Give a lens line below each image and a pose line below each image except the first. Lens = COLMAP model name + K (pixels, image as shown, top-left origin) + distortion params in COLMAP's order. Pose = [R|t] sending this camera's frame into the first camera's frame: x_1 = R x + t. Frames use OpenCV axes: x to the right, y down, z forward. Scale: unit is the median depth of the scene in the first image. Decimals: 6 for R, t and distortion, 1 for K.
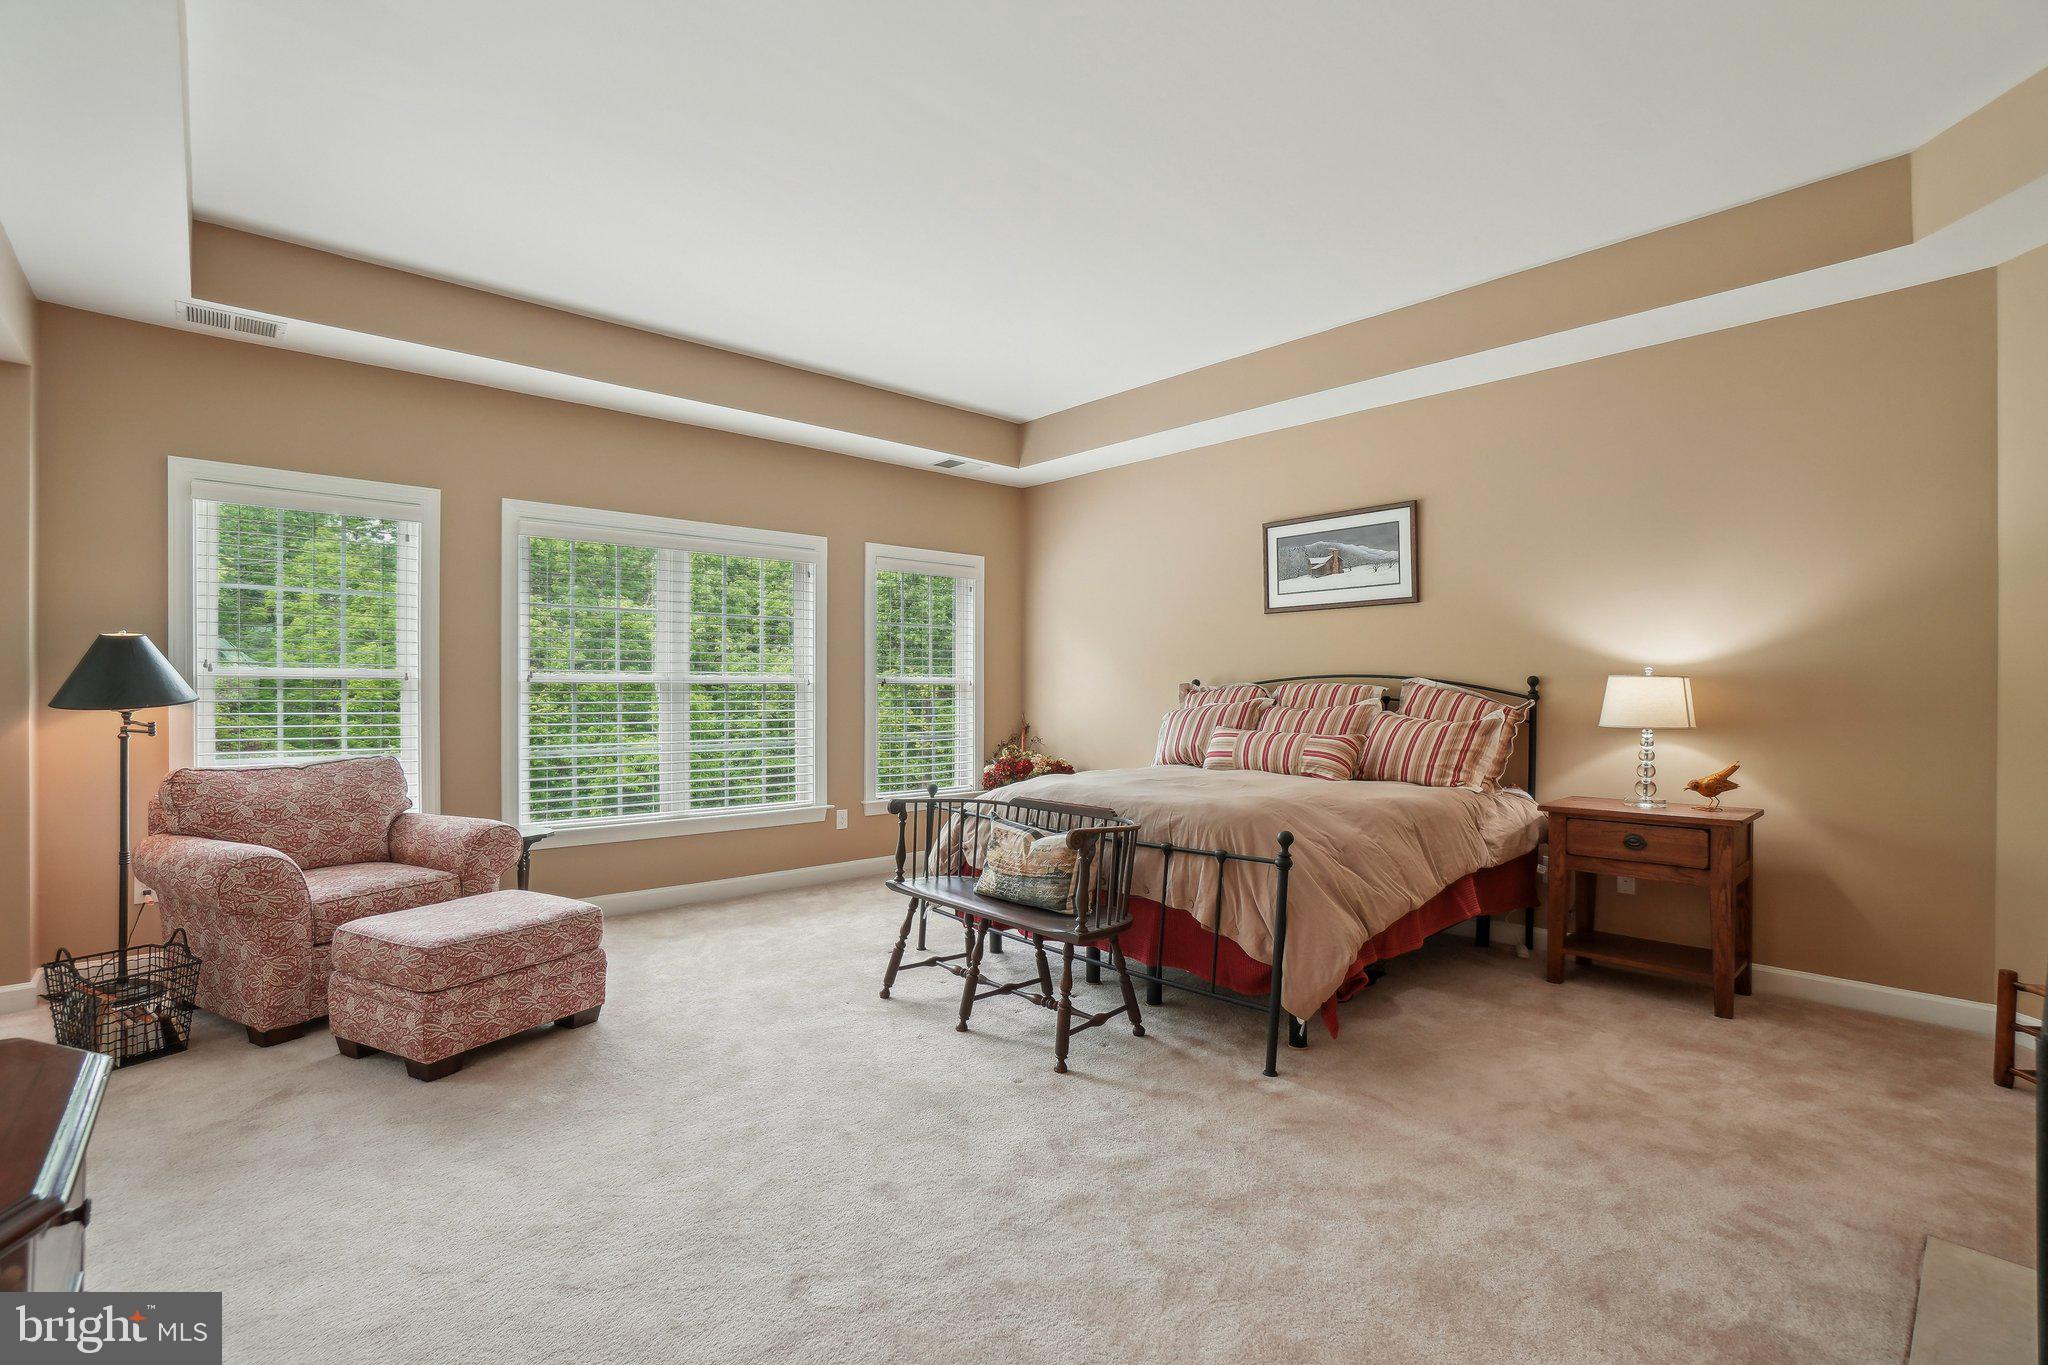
lens RADIAL K [[927.4, 0, 1024.0], [0, 927.4, 682.5], [0, 0, 1]] dist [-0.000637, -0.000034]
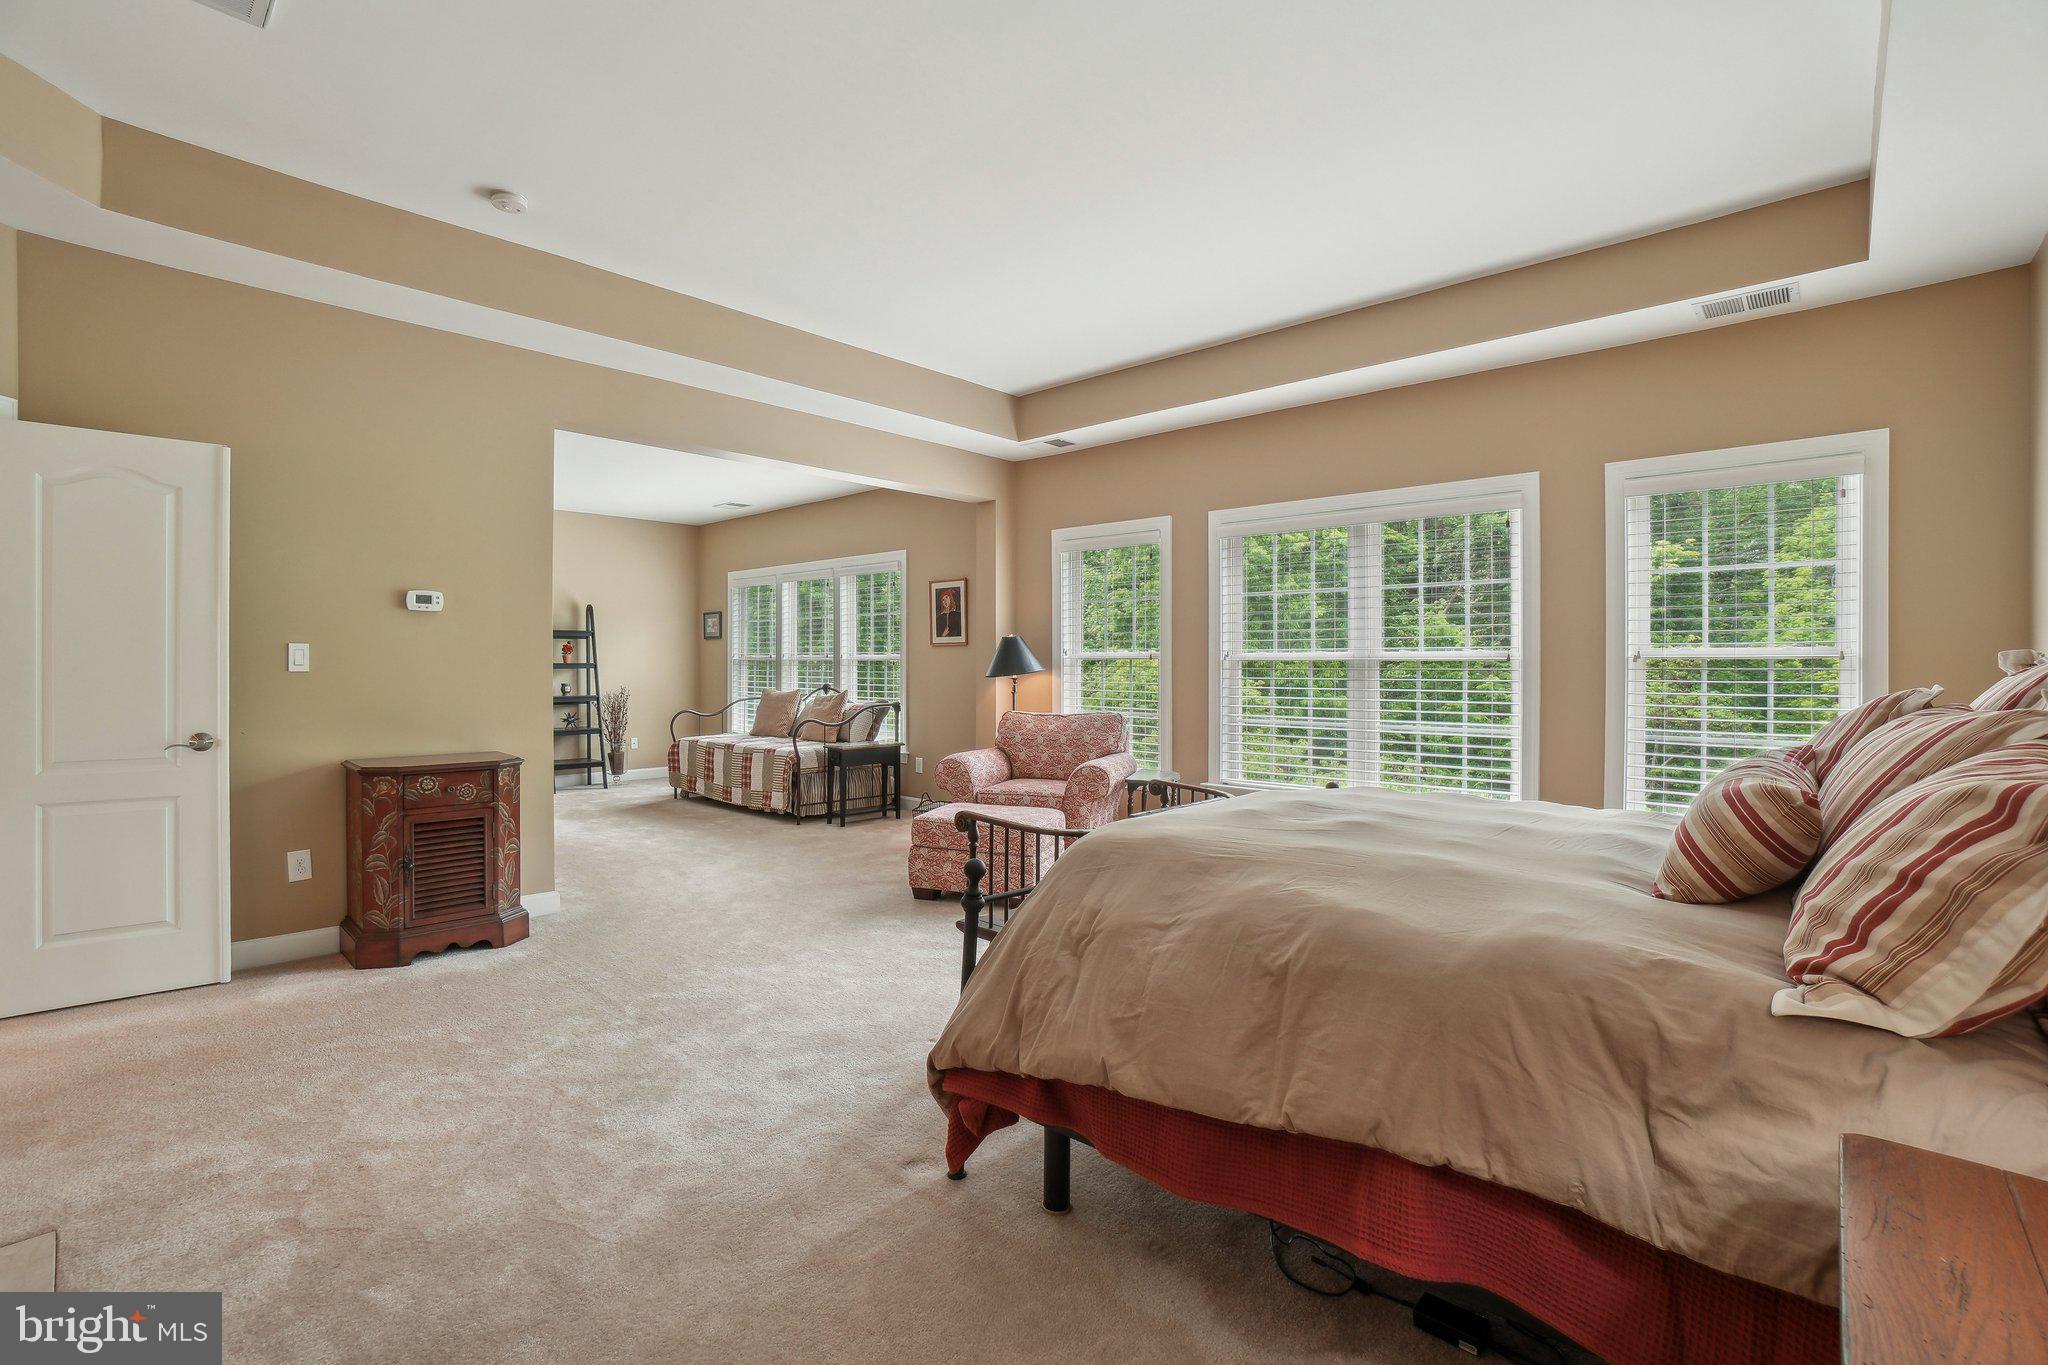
lens RADIAL K [[986.8, 0, 1024.0], [0, 986.8, 682.5], [0, 0, 1]] dist [0.001263, 0.000400]
pose [[0.104908, 0.014106, -0.994382, 0.506588], [0.004570, 0.999882, 0.014666, 0.005521], [0.994471, -0.006083, 0.104831, 0.433217]]
